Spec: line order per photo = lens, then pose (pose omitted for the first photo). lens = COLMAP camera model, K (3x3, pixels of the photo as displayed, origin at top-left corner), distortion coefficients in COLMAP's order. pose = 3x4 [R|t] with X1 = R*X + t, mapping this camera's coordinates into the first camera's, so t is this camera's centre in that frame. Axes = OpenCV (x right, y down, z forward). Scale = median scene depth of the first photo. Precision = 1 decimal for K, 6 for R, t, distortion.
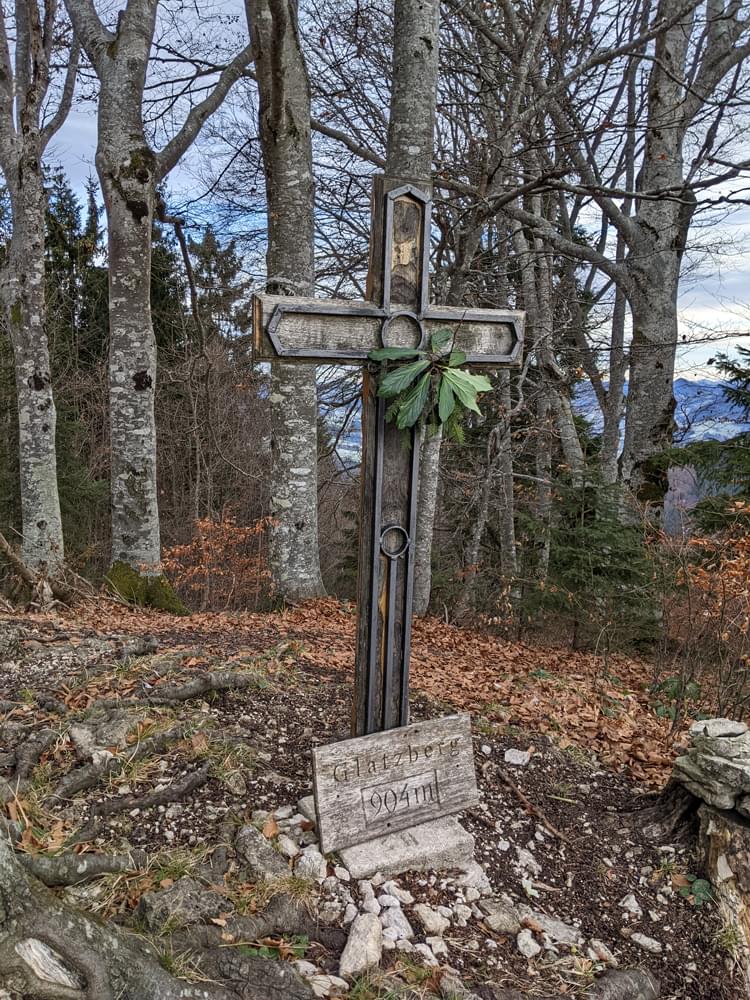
lens RADIAL K [[832.6, 0, 344.3], [0, 832.6, 508.0], [0, 0, 1]] dist [0.060419, -0.101742]
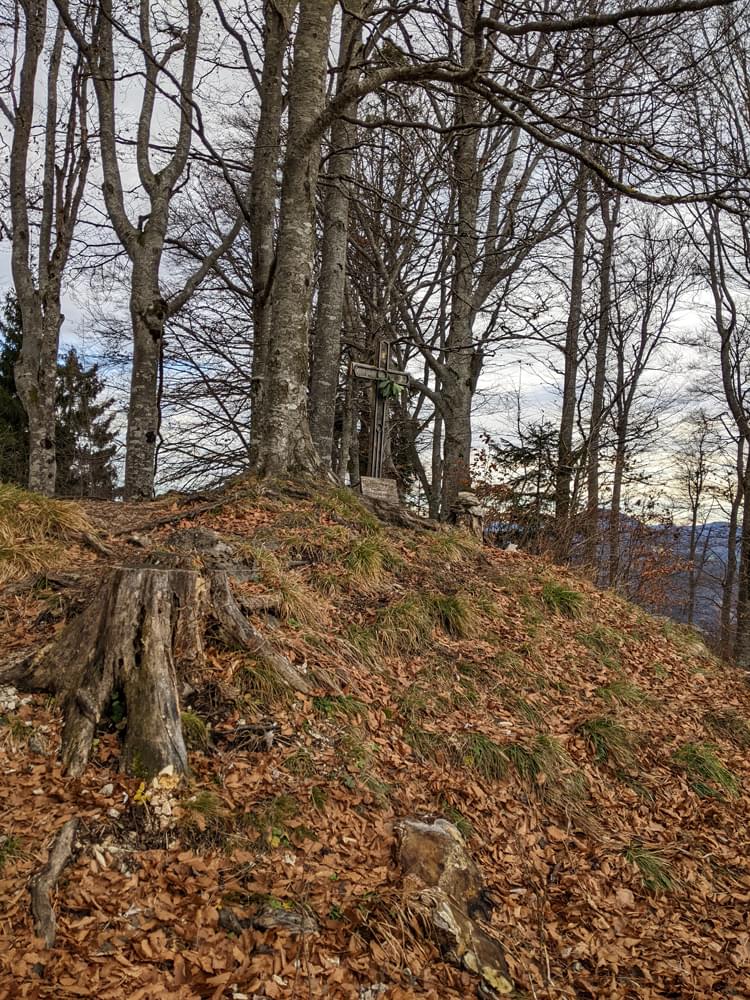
lens RADIAL K [[832.6, 0, 375.5], [0, 832.6, 500.3], [0, 0, 1]] dist [0.060419, -0.101742]
pose [[0.972298, 0.033014, 0.231401, -0.104128], [0.005869, 0.986216, -0.165360, 0.125327], [-0.233670, 0.162138, 0.958702, -0.325881]]
